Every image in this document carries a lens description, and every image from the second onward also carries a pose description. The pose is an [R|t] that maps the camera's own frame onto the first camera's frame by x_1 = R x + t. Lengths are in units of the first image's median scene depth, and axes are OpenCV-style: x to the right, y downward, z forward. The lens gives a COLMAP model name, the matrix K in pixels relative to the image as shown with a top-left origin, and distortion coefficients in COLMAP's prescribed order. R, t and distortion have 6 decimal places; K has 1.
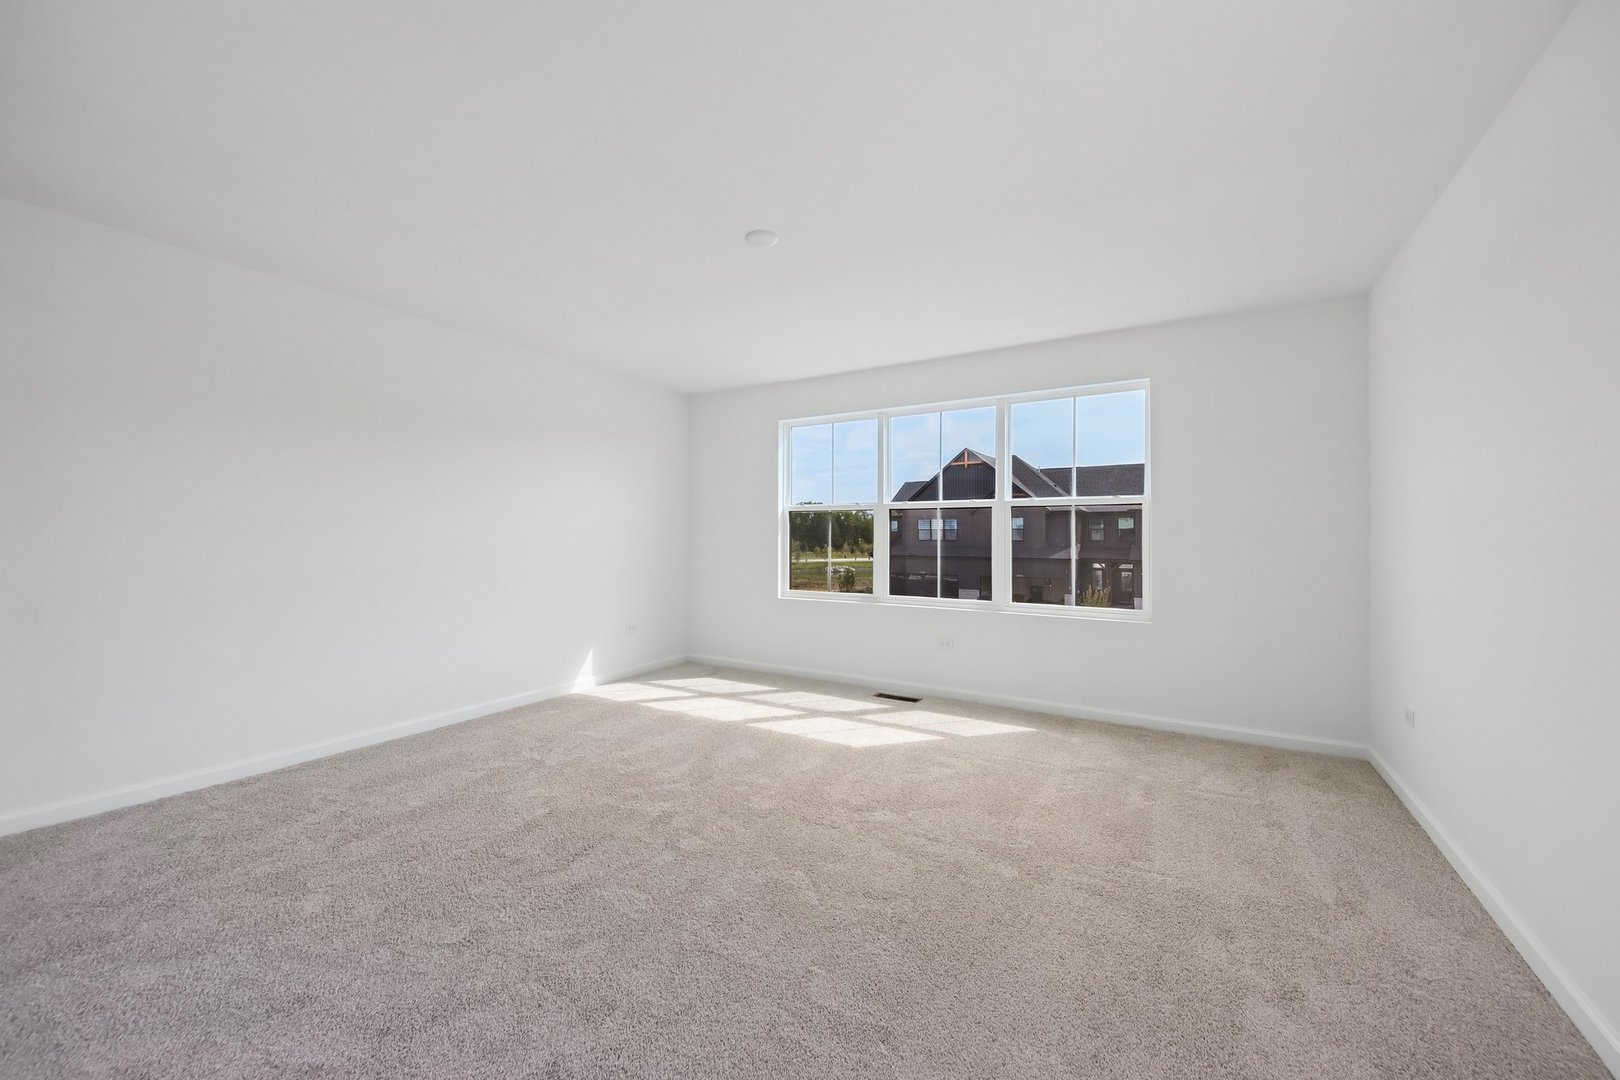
lens RADIAL K [[626.1, 0, 801.3], [0, 626.1, 541.0], [0, 0, 1]] dist [0.091983, -0.041260]
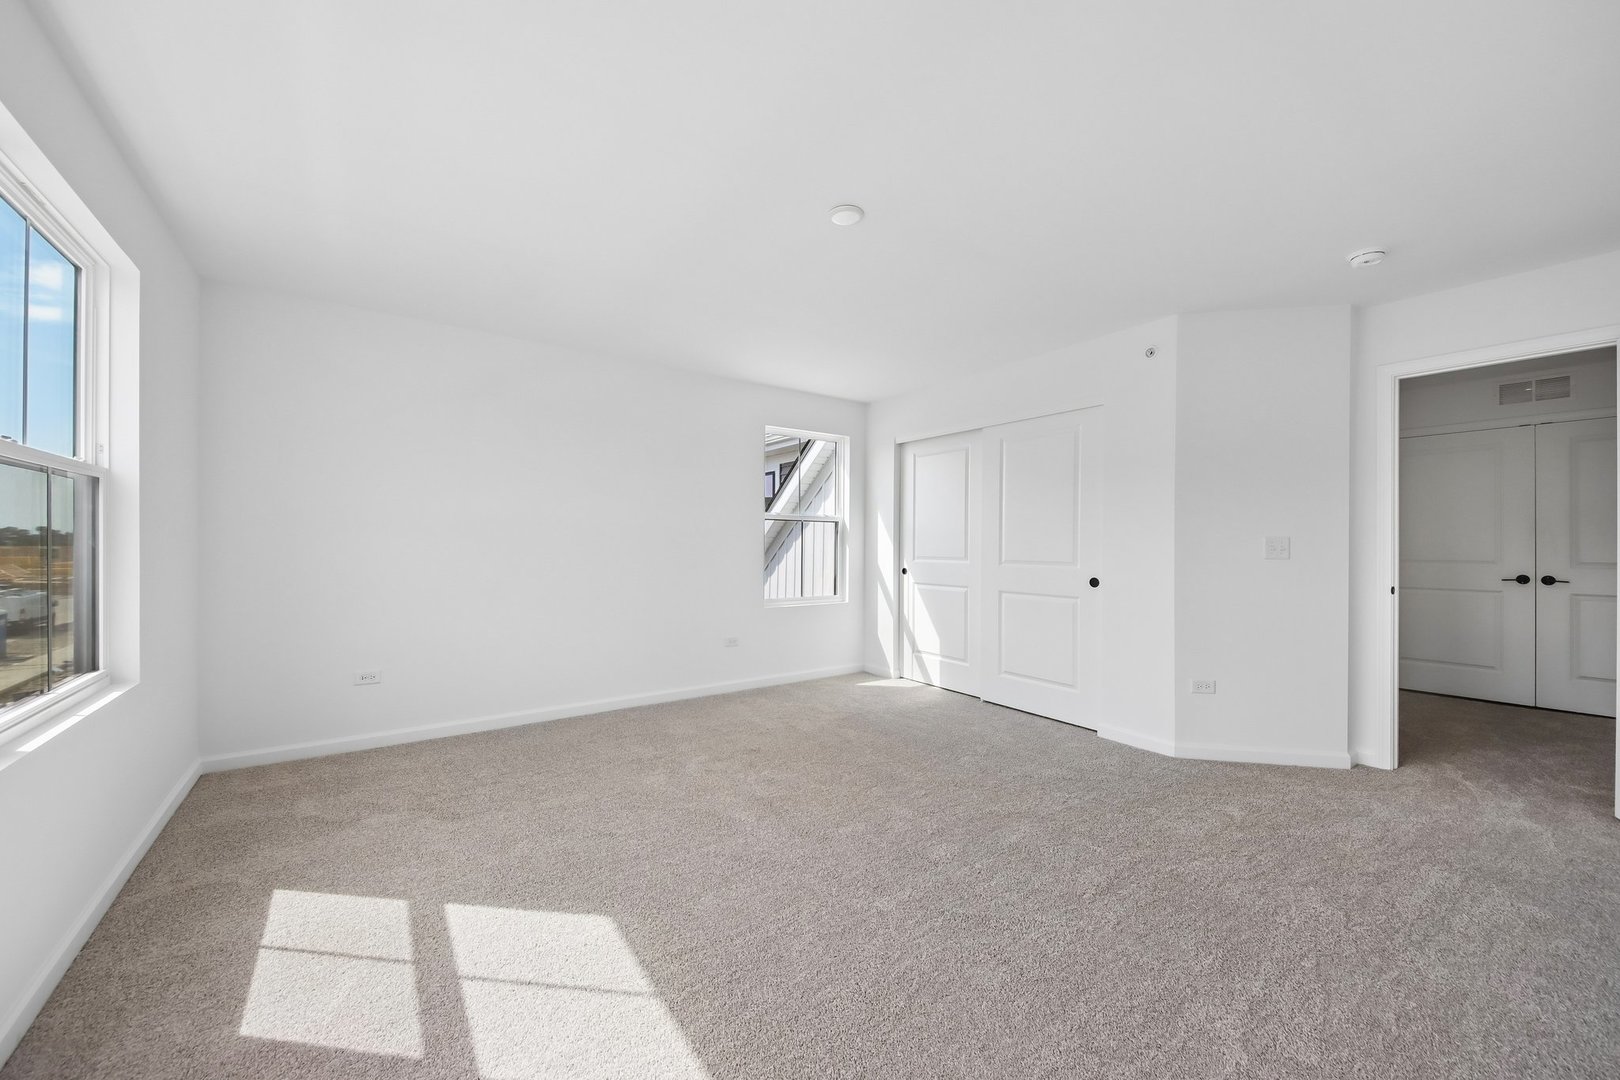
lens RADIAL K [[603.6, 0, 802.2], [0, 603.6, 546.6], [0, 0, 1]] dist [0.055701, -0.030171]
pose [[-0.909693, -0.017107, 0.414929, -0.238338], [-0.009787, 0.999757, 0.019760, -0.015619], [-0.415166, 0.013914, -0.909639, 1.183125]]
